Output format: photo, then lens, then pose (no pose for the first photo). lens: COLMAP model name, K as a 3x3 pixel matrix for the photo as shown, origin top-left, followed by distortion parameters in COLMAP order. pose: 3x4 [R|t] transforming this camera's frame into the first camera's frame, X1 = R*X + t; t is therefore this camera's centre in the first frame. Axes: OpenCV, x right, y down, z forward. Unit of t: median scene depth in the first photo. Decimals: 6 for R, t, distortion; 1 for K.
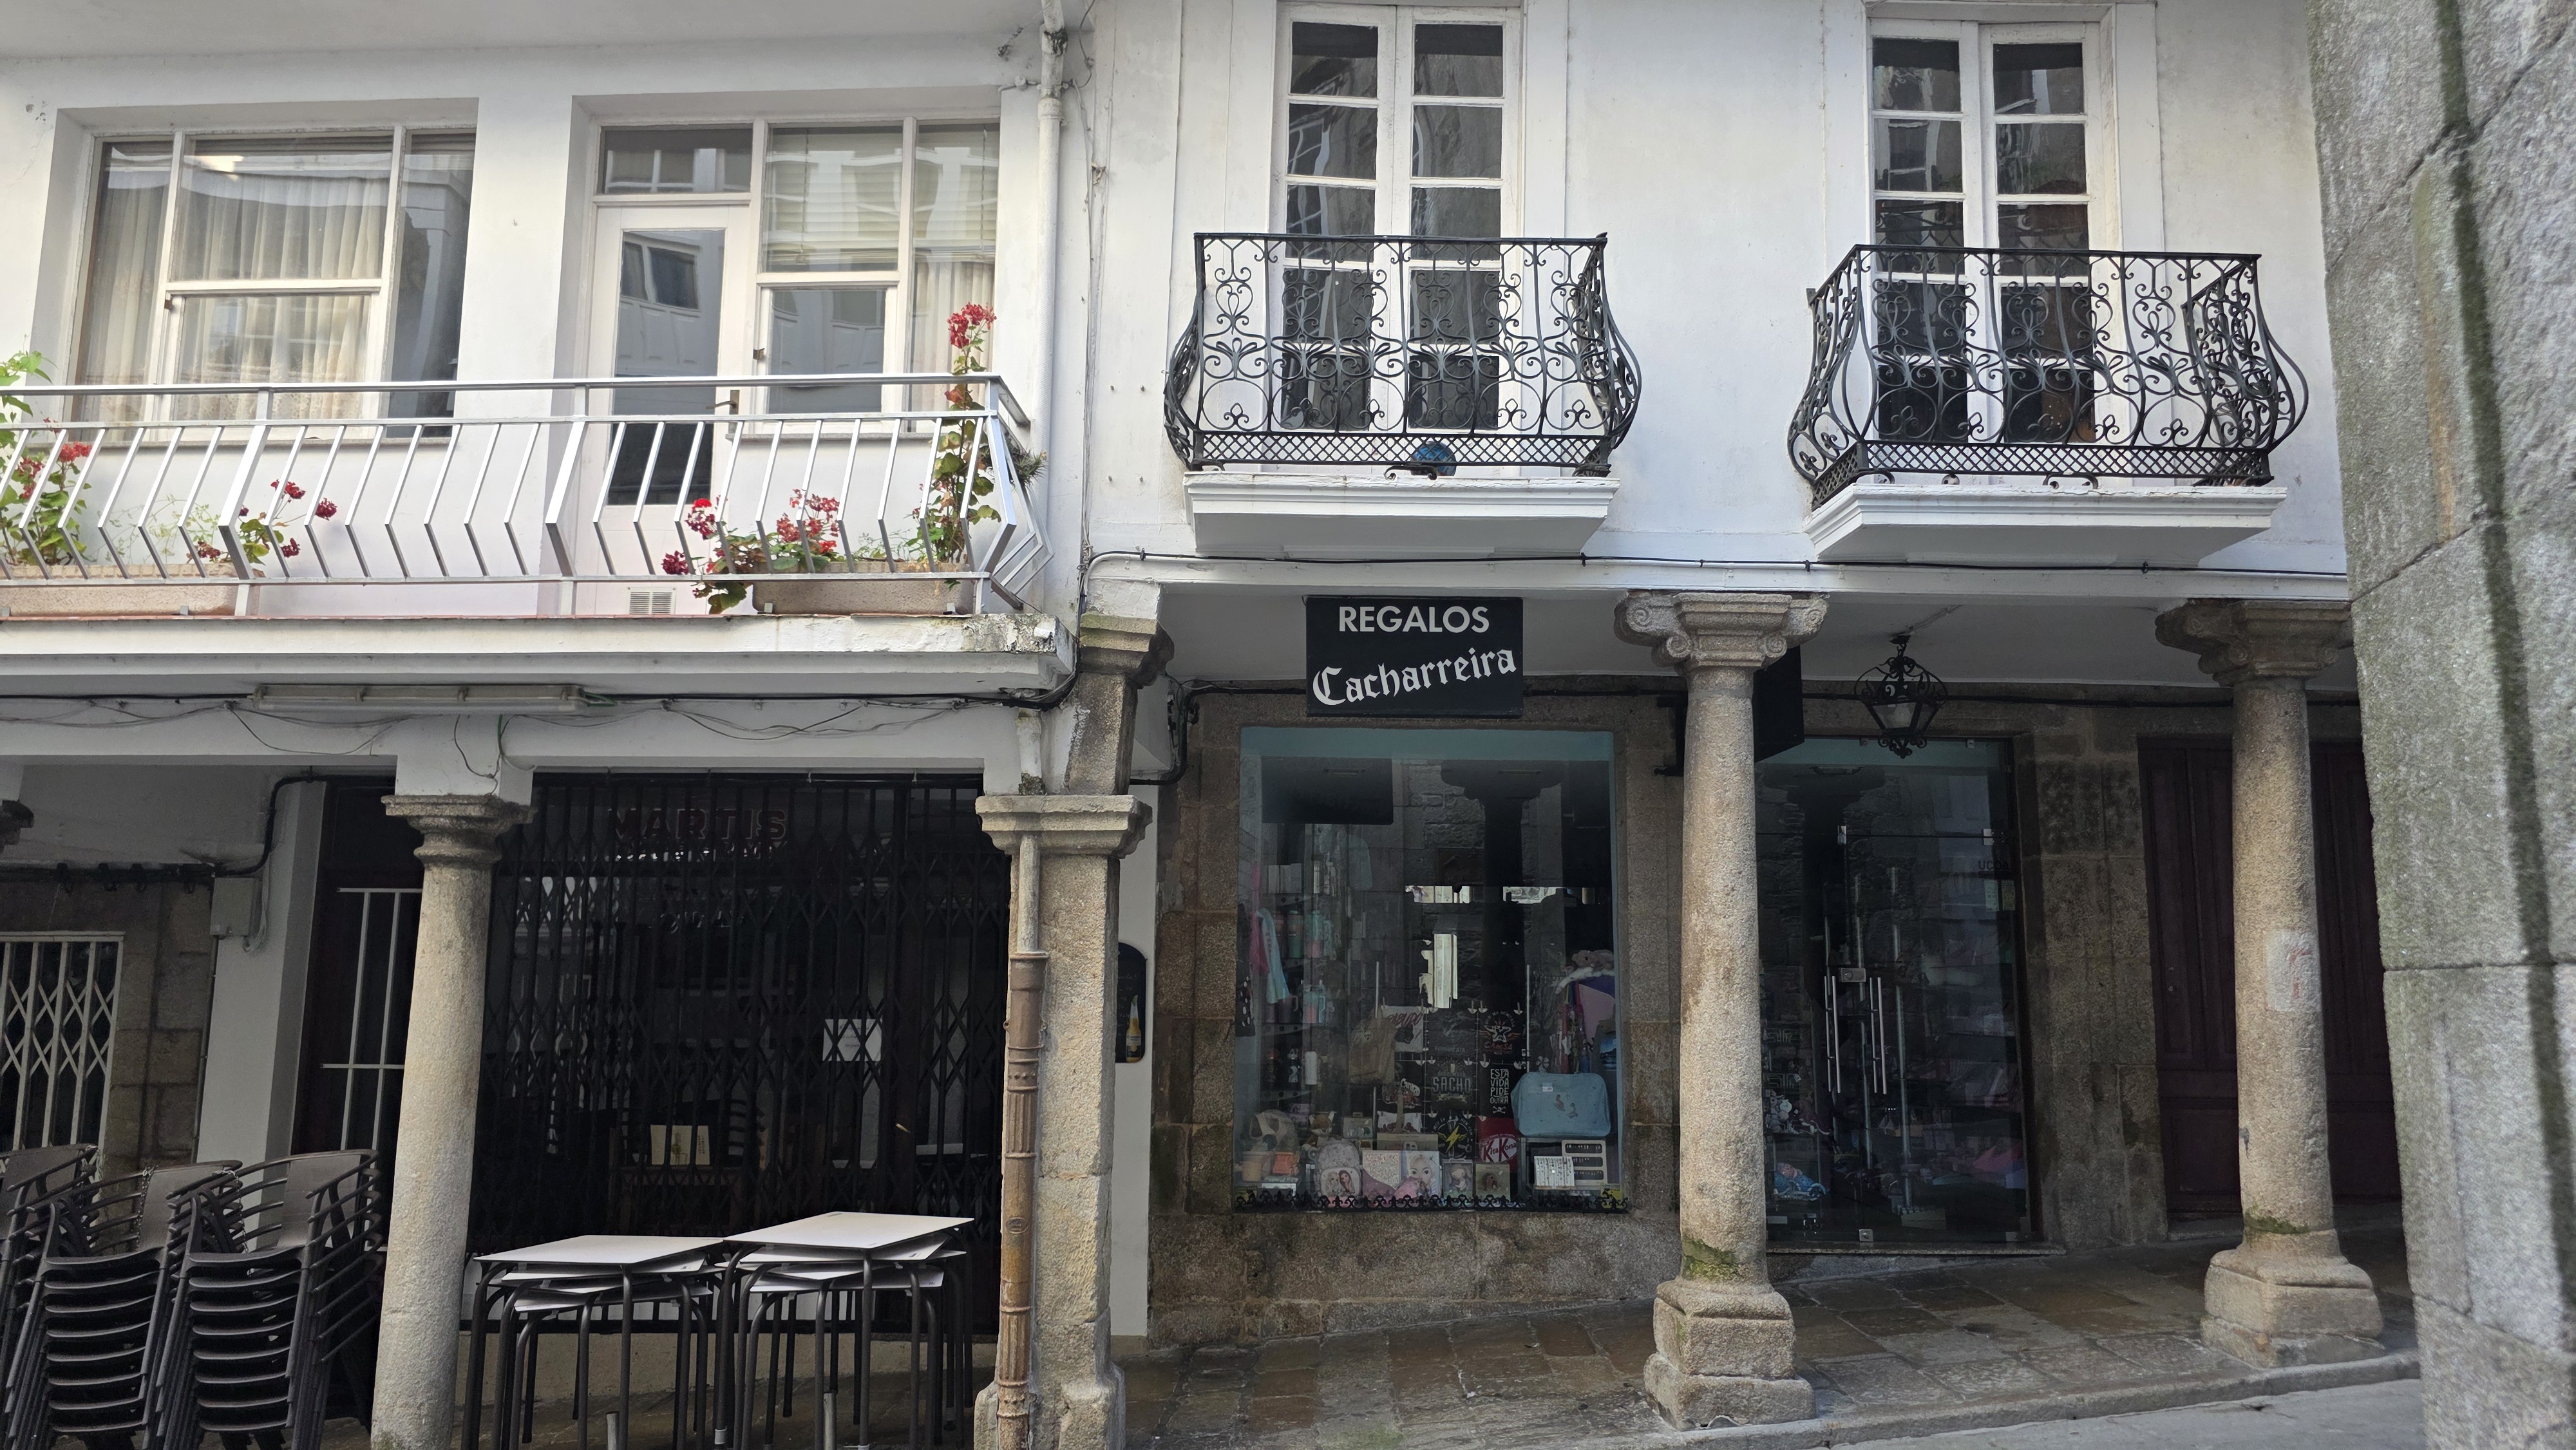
lens RADIAL K [[1714.4, 0, 1288.2], [0, 1714.4, 749.8], [0, 0, 1]] dist [0.053807, -0.046435]
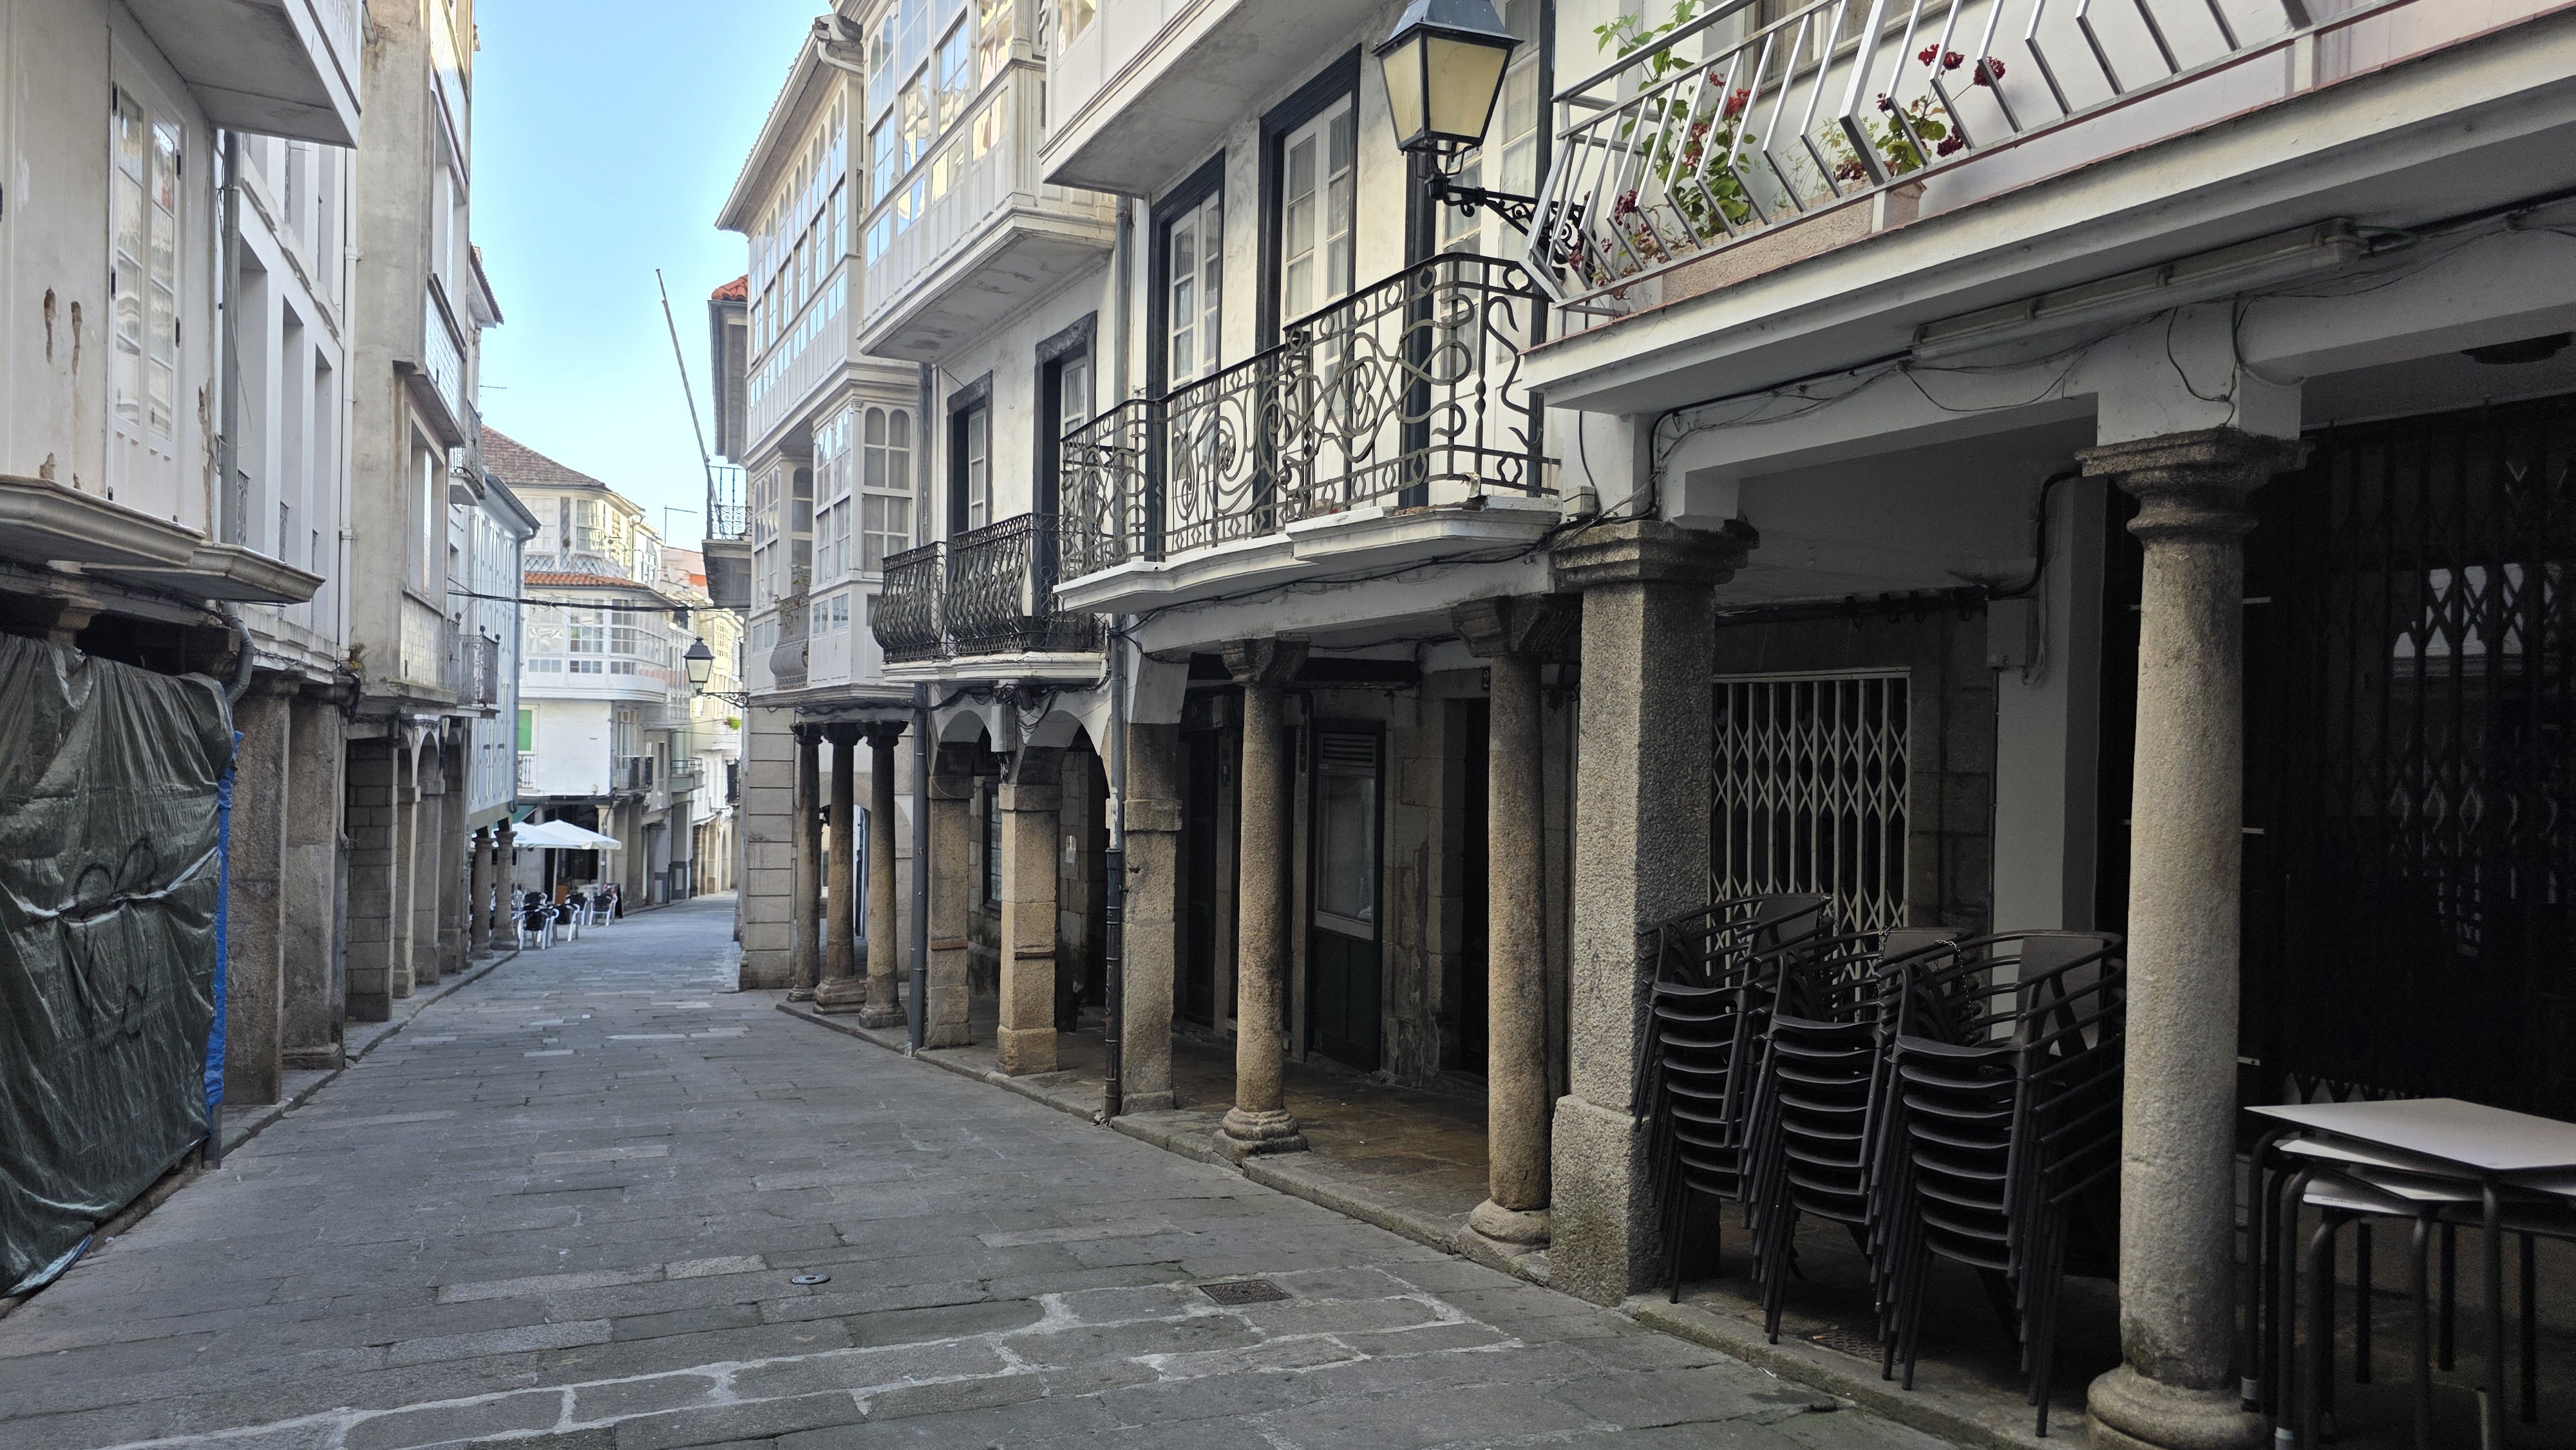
lens RADIAL K [[1714.4, 0, 1288.2], [0, 1714.4, 749.8], [0, 0, 1]] dist [0.053807, -0.046435]
pose [[0.508592, 0.009830, -0.860952, -0.070763], [0.107223, 0.991428, 0.074659, 0.059932], [0.854306, -0.130285, 0.503178, 0.342104]]
